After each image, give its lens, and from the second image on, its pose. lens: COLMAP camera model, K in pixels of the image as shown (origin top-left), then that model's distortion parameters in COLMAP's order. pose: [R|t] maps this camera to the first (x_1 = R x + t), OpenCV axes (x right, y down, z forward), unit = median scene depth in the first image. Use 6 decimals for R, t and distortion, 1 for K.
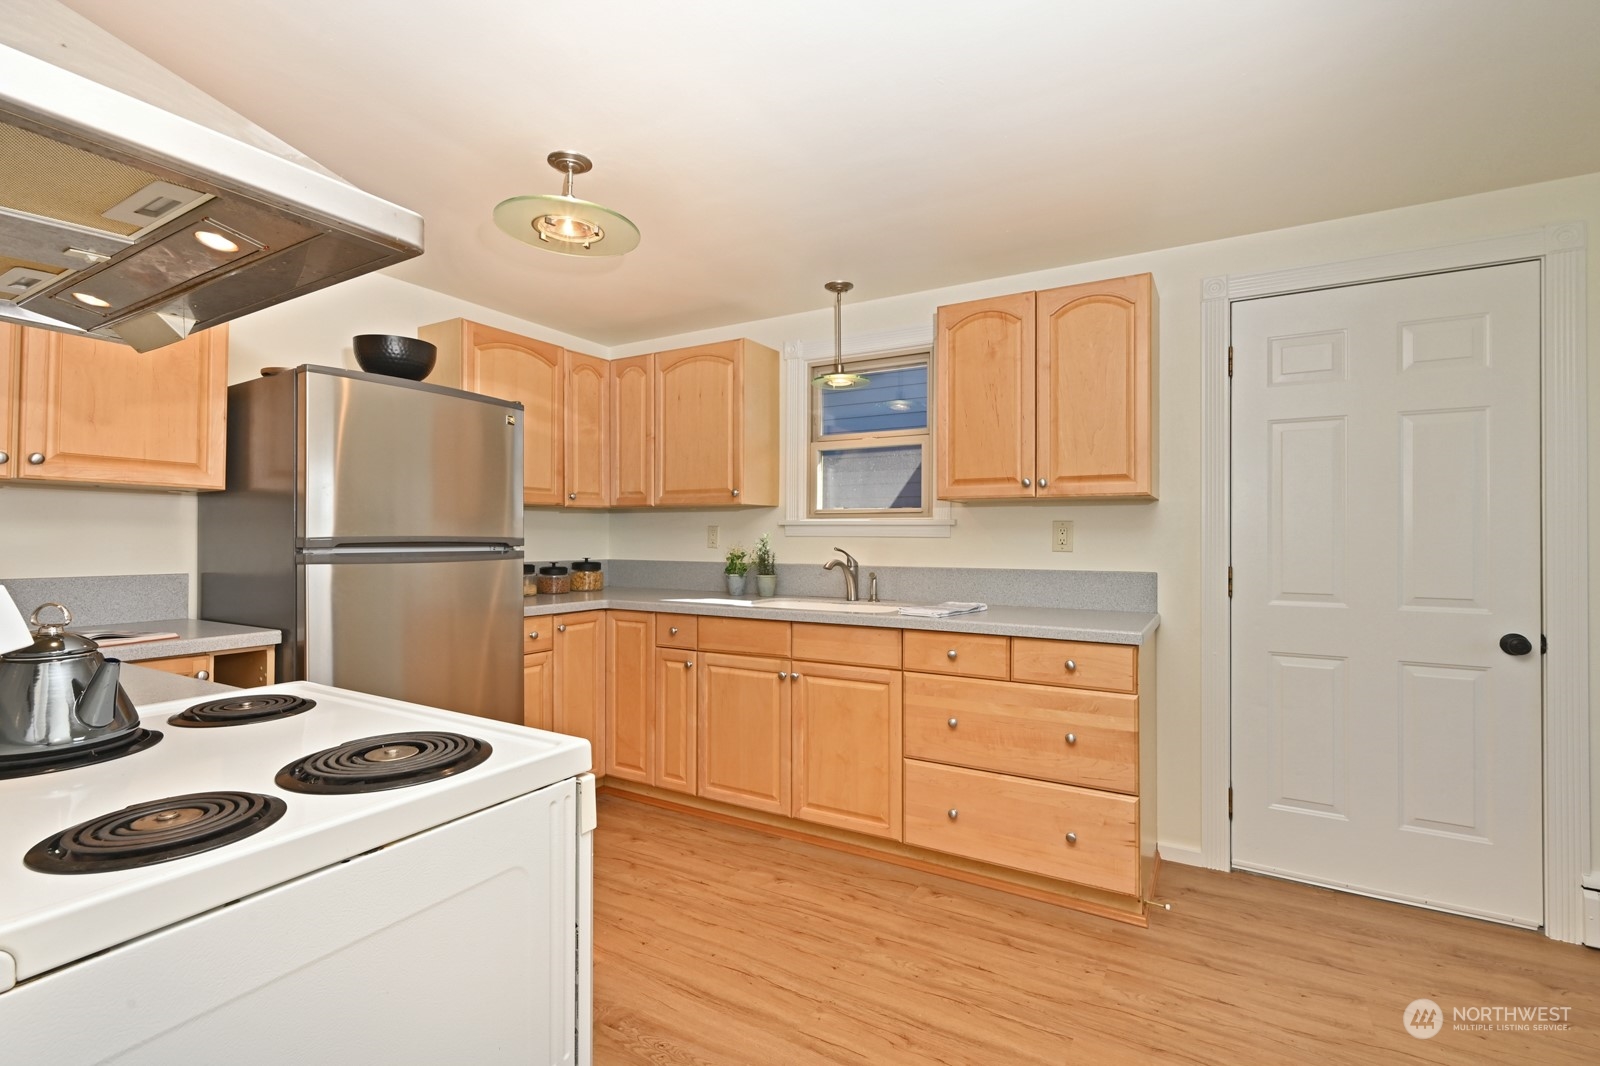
lens RADIAL K [[715.1, 0, 813.9], [0, 715.1, 532.2], [0, 0, 1]] dist [0.001481, 0.000191]
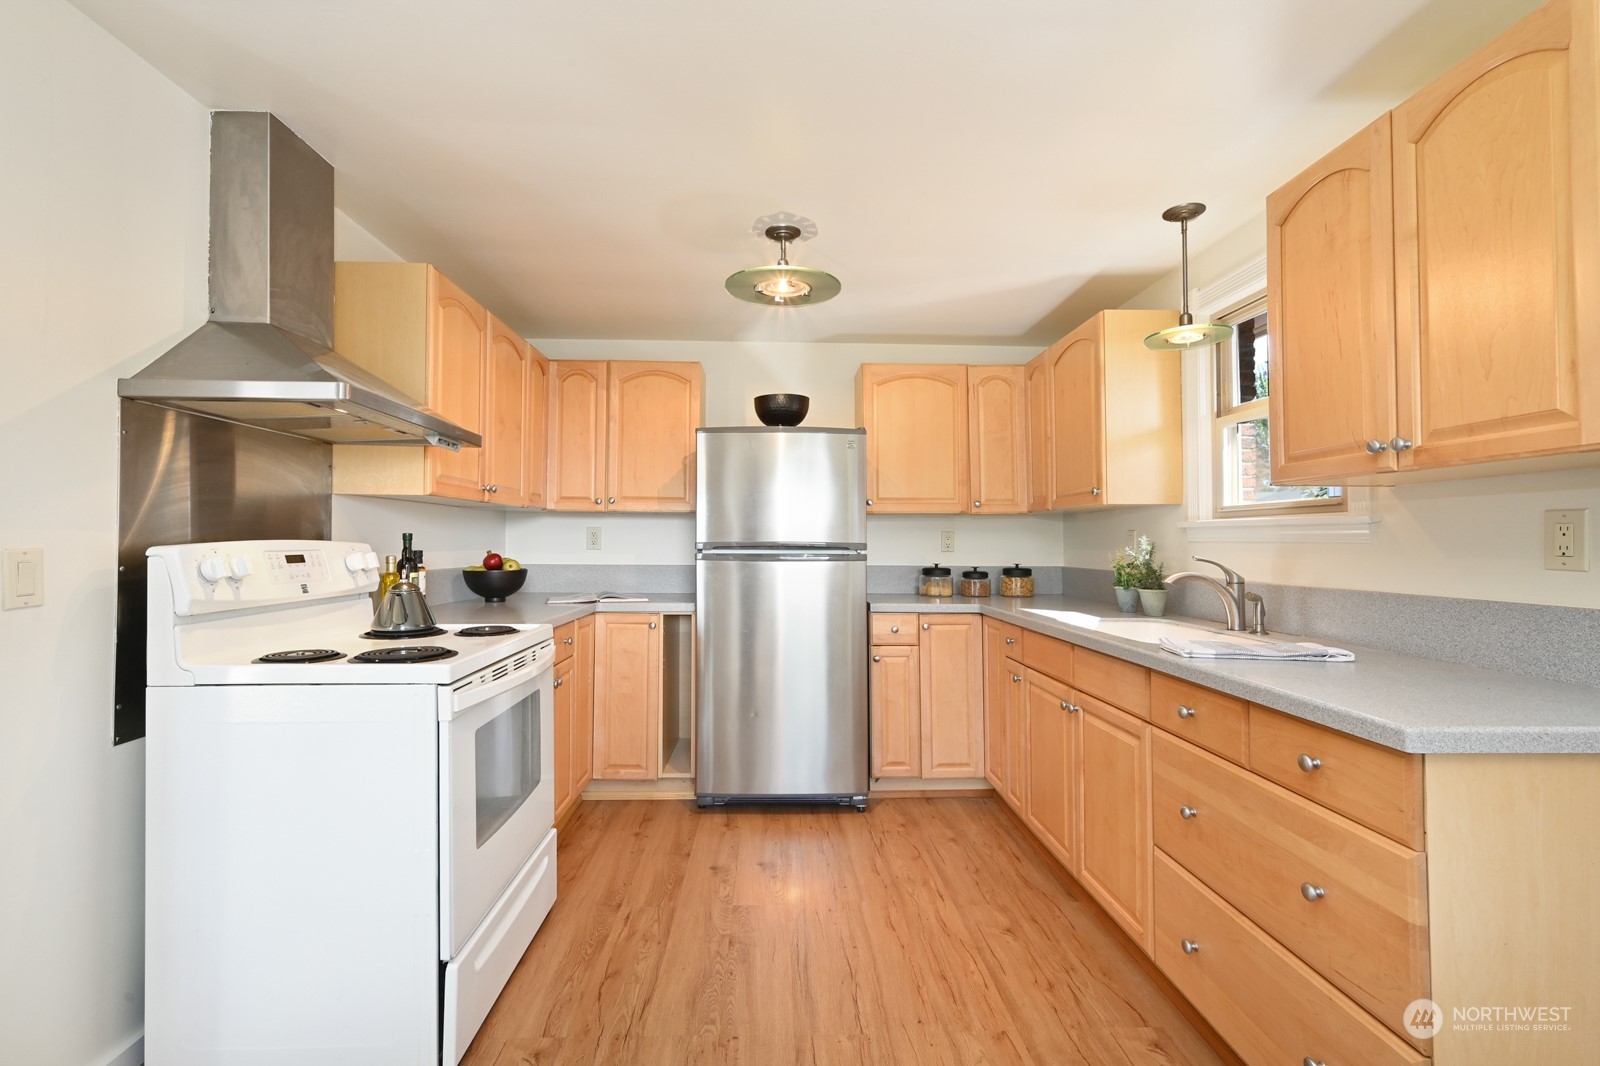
lens RADIAL K [[715.1, 0, 801.7], [0, 715.1, 528.8], [0, 0, 1]] dist [0.001481, 0.000191]
pose [[0.529200, -0.017410, -0.848318, 0.579126], [0.003440, 0.999825, -0.018374, 0.005724], [0.848490, 0.006805, 0.529167, 0.317487]]
